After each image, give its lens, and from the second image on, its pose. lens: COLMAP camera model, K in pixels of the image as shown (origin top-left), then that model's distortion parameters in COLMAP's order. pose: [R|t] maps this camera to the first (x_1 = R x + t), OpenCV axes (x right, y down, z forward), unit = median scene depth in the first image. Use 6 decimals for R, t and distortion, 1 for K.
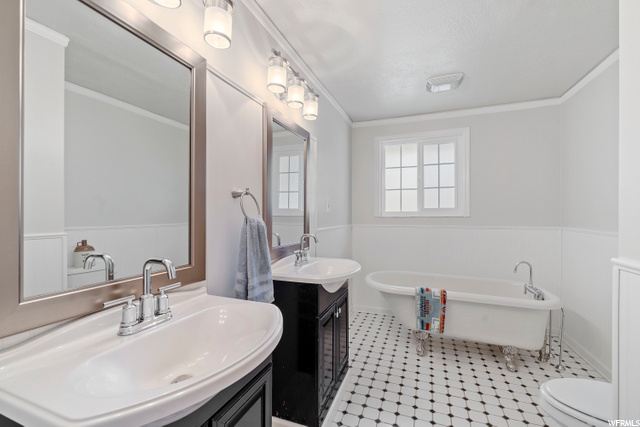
lens RADIAL K [[278.5, 0, 319.8], [0, 278.5, 219.4], [0, 0, 1]] dist [-0.000417, -0.000165]
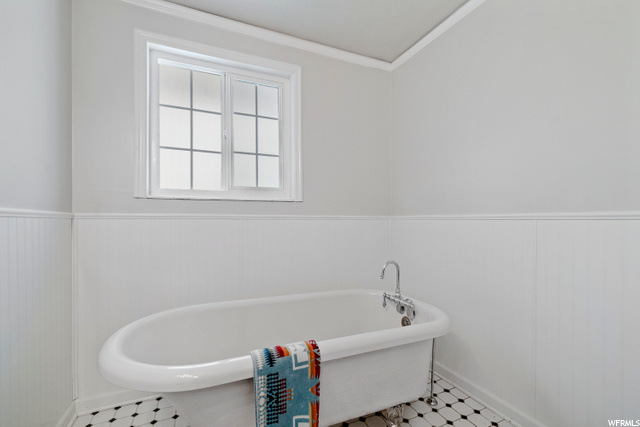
lens RADIAL K [[278.5, 0, 319.8], [0, 278.5, 219.4], [0, 0, 1]] dist [-0.000417, -0.000165]
pose [[0.714788, 0.002546, 0.699337, 0.099359], [0.009760, 0.999860, -0.013615, 0.043152], [-0.699273, 0.016557, 0.714663, 0.482390]]
